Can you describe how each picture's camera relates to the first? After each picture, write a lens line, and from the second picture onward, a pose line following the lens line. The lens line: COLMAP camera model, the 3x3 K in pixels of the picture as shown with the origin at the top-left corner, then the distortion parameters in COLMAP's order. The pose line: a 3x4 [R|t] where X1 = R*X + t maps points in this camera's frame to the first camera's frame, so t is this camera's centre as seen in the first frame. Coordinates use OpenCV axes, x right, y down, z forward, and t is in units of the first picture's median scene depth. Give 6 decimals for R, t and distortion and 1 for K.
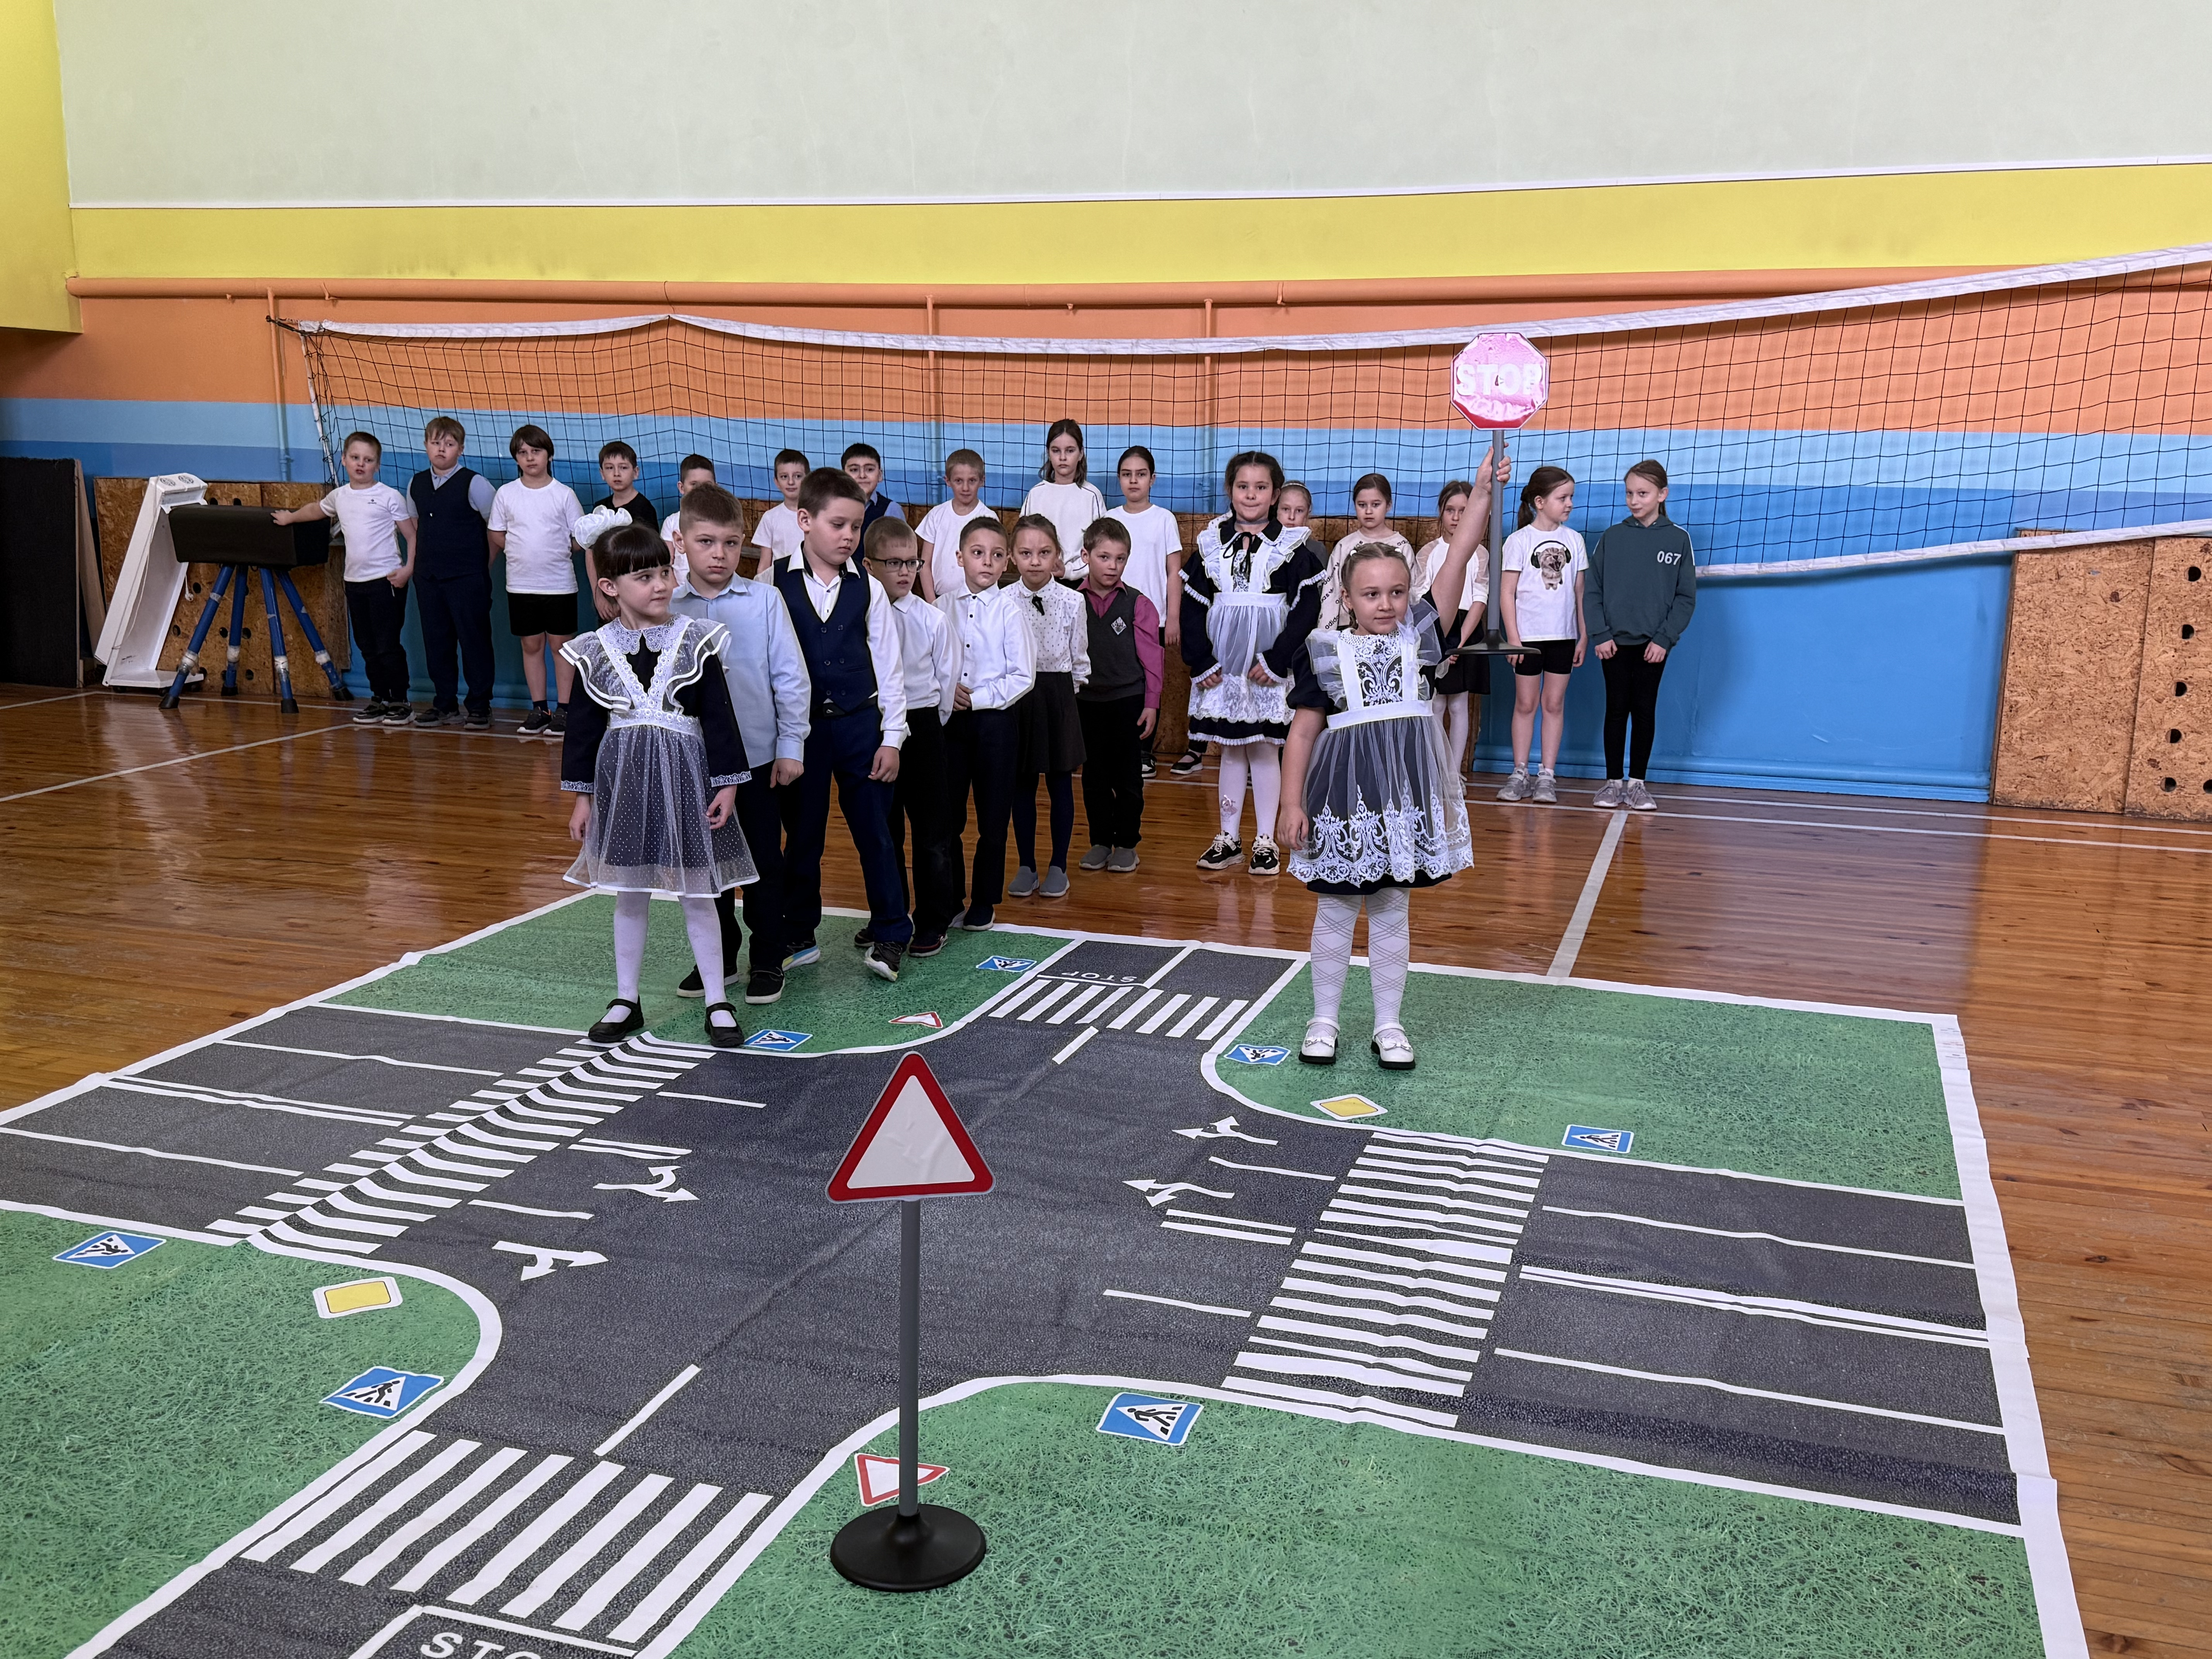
lens RADIAL K [[2076.5, 0, 1108.4], [0, 2076.5, 833.6], [0, 0, 1]] dist [0.022762, 0.000000]
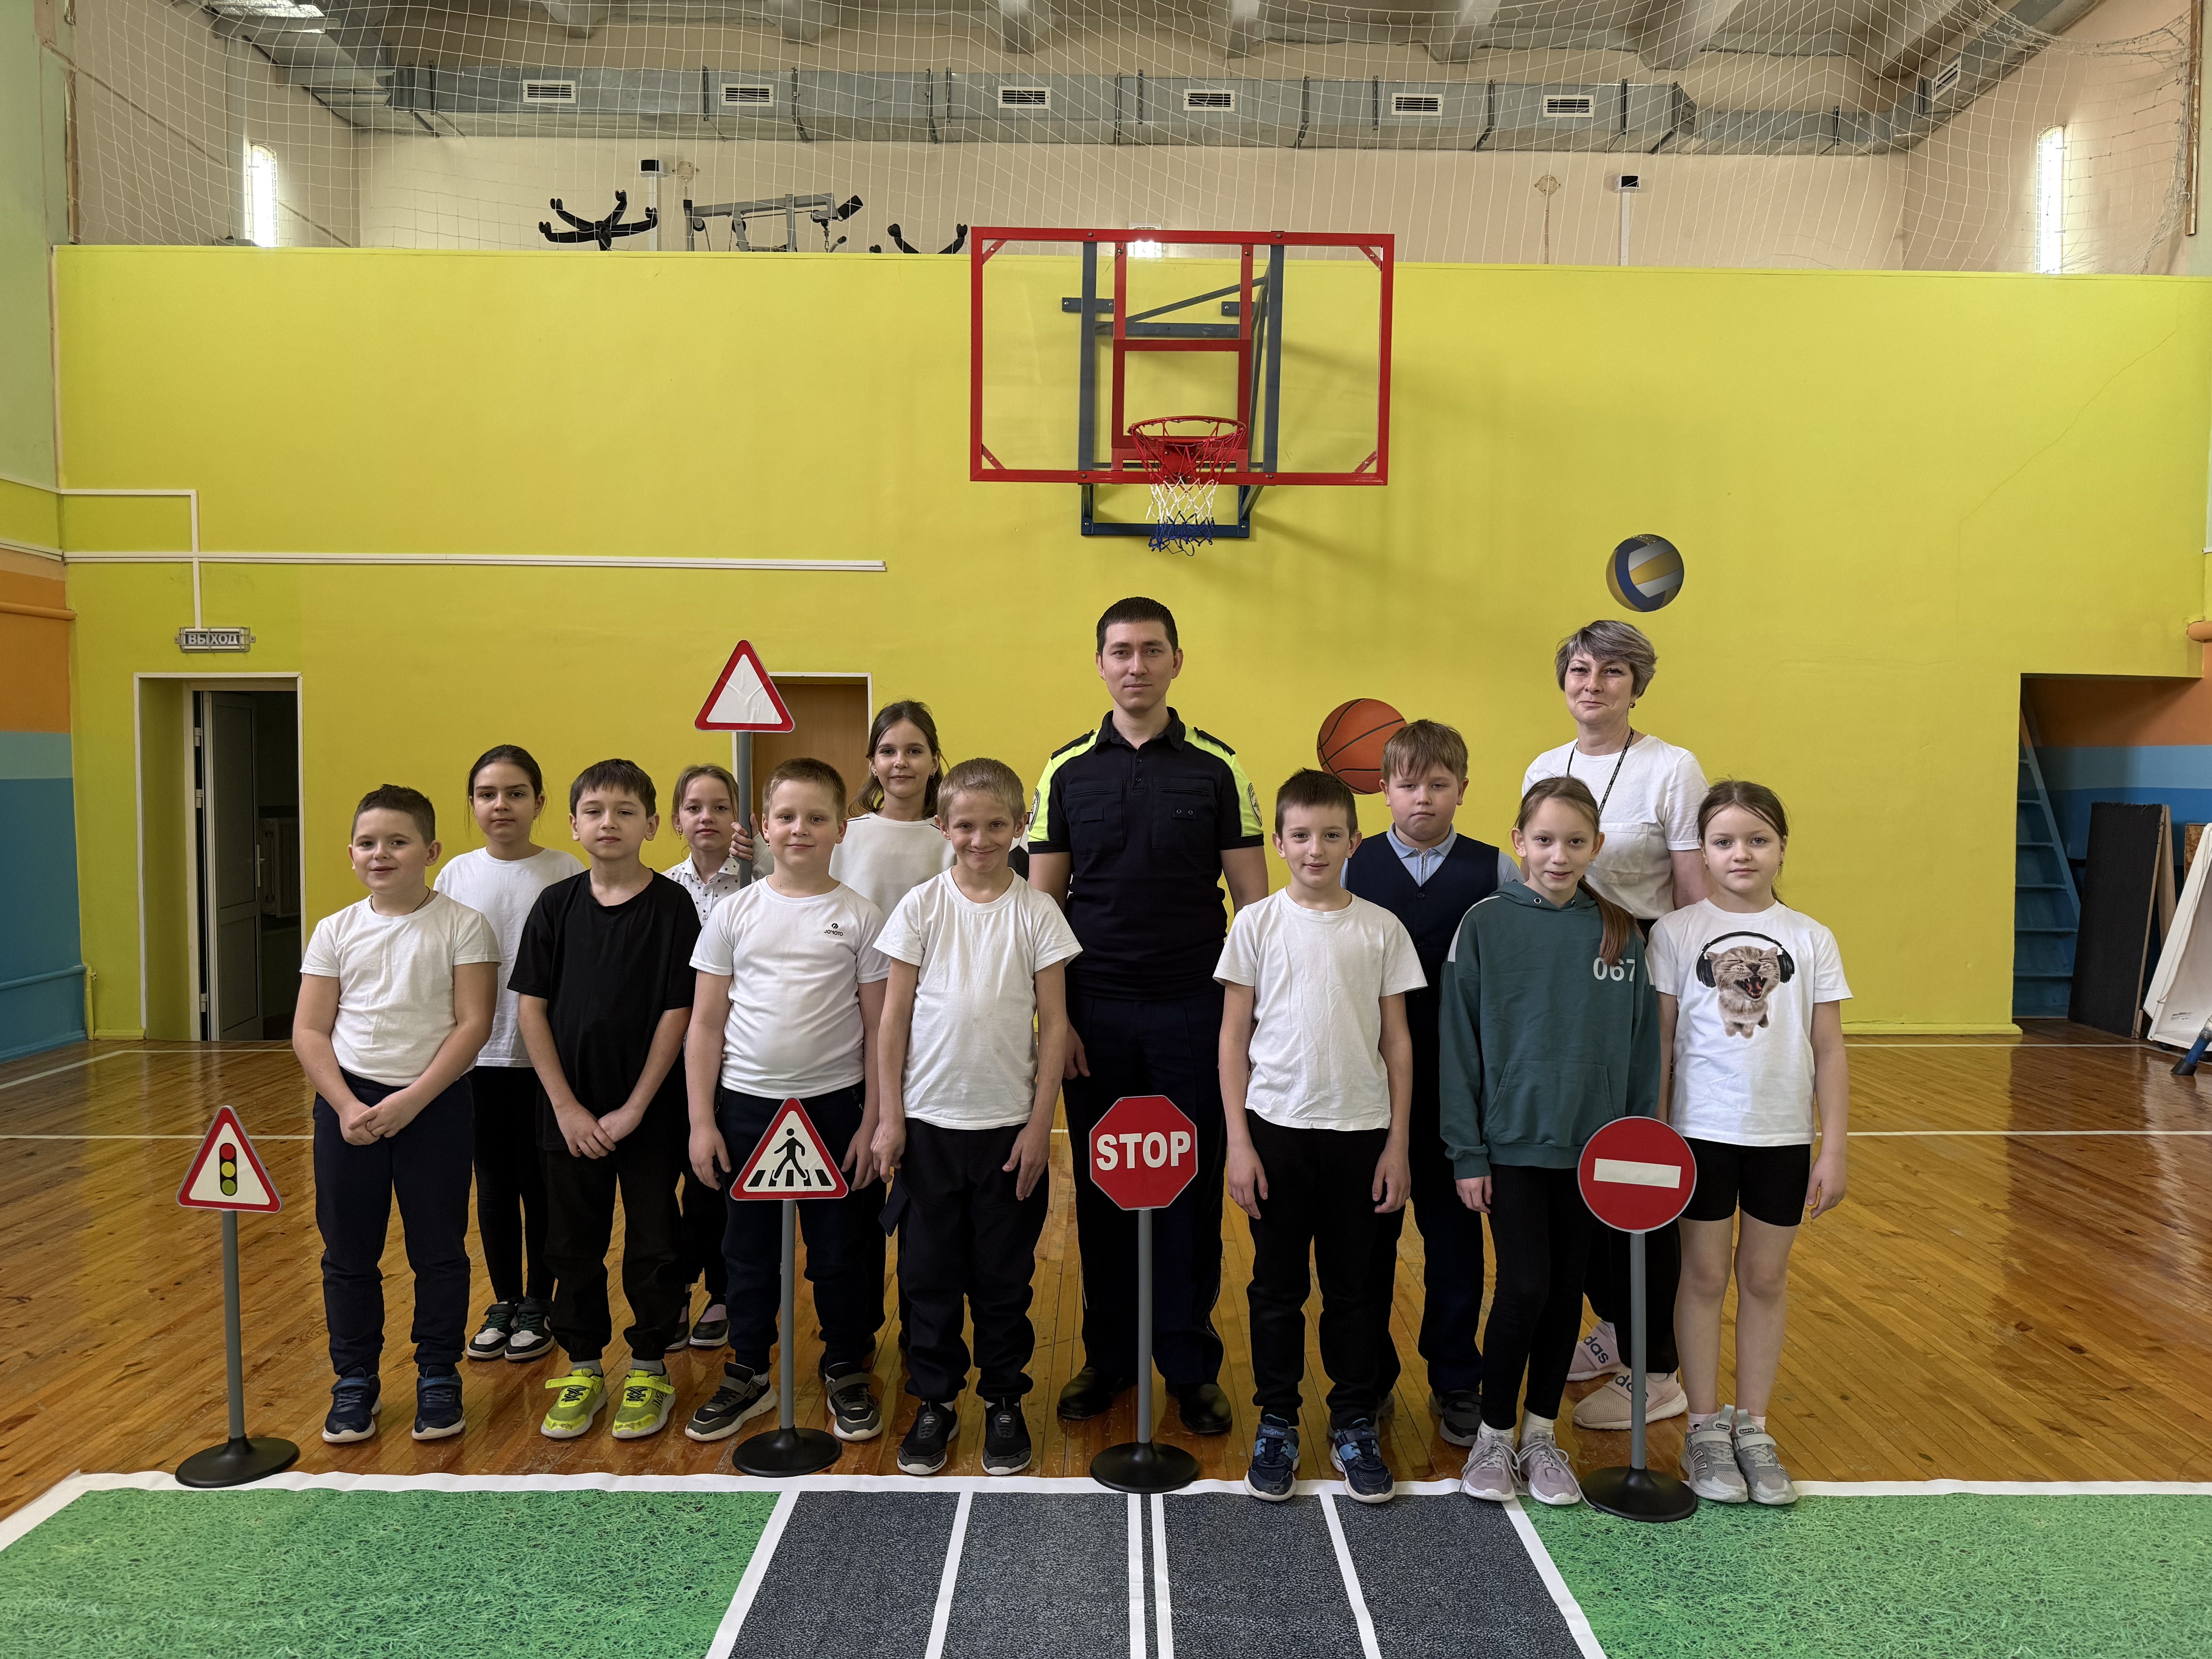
lens RADIAL K [[1551.8, 0, 1111.8], [0, 1551.8, 851.7], [0, 0, 1]] dist [0.031309, -0.031852]
pose [[0.311046, 0.041308, -0.949497, 0.045463], [-0.191606, 0.981266, -0.020078, -0.052430], [0.930880, 0.188175, 0.313134, 0.339239]]
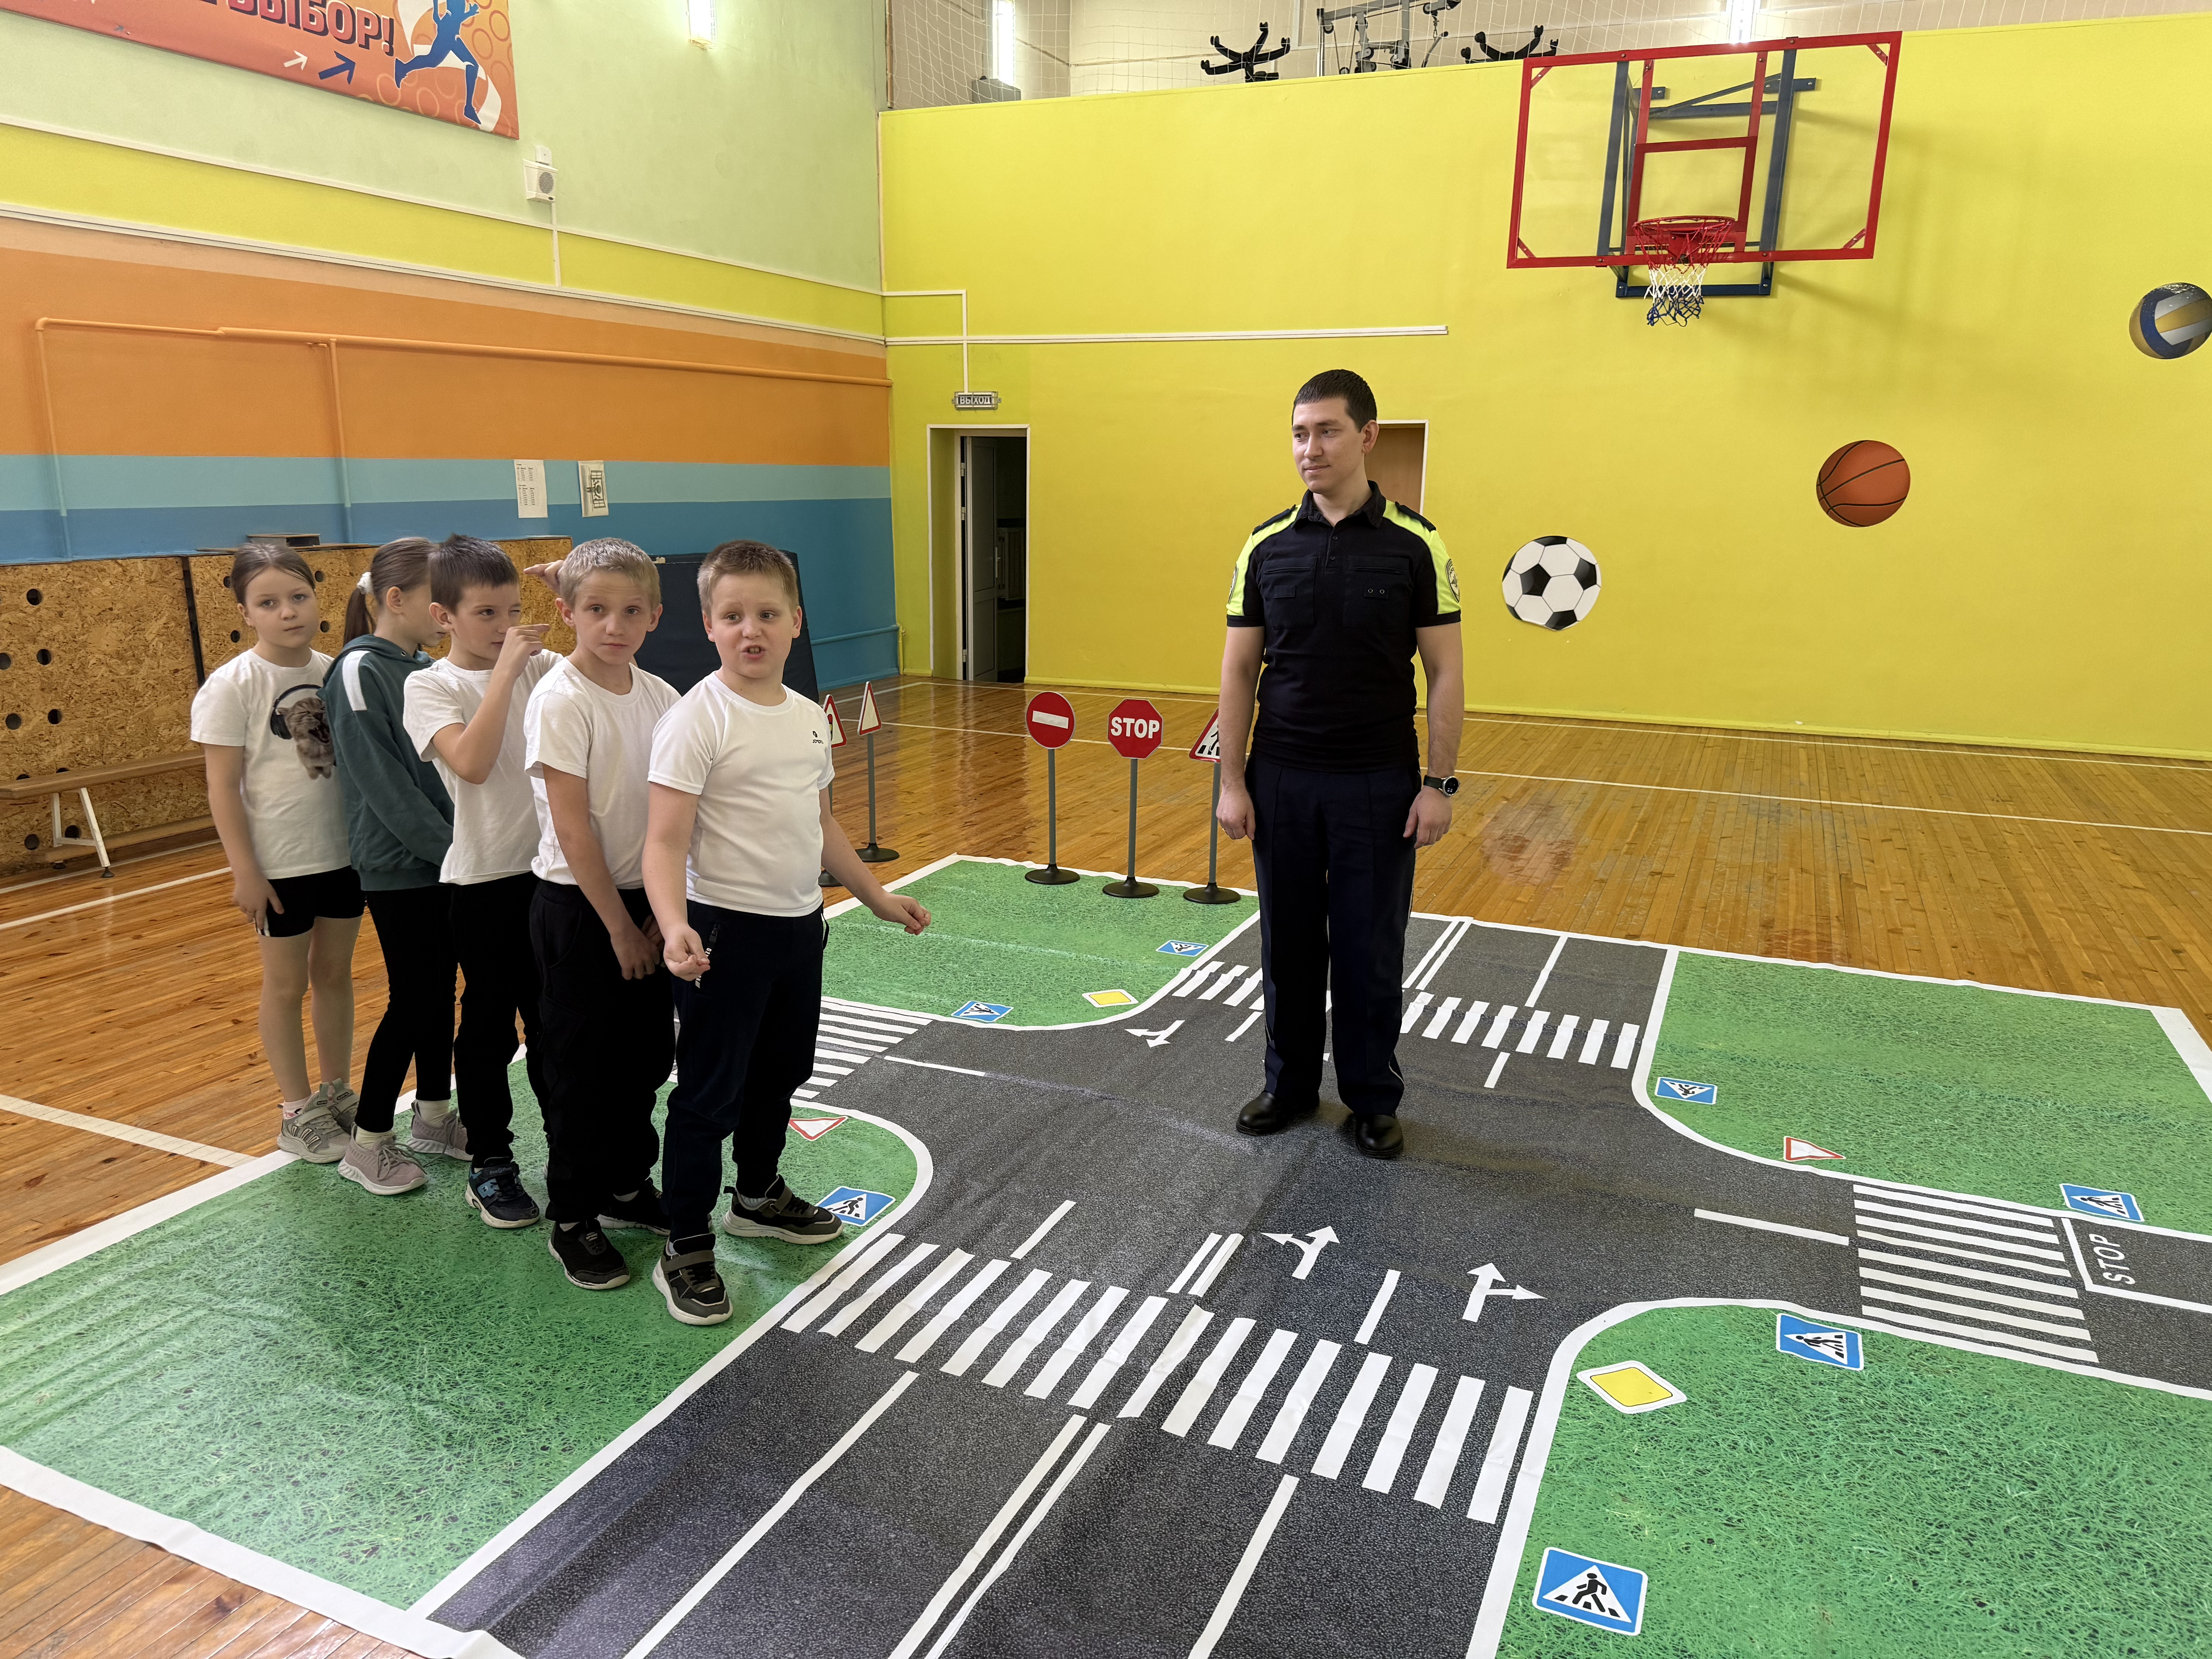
lens RADIAL K [[1551.8, 0, 1088.0], [0, 1551.8, 831.4], [0, 0, 1]] dist [0.031309, -0.031852]
pose [[-0.102953, 0.216043, -0.970941, 0.294888], [-0.211237, 0.949114, 0.233585, -0.070082], [0.971998, 0.229147, -0.052078, 0.353272]]
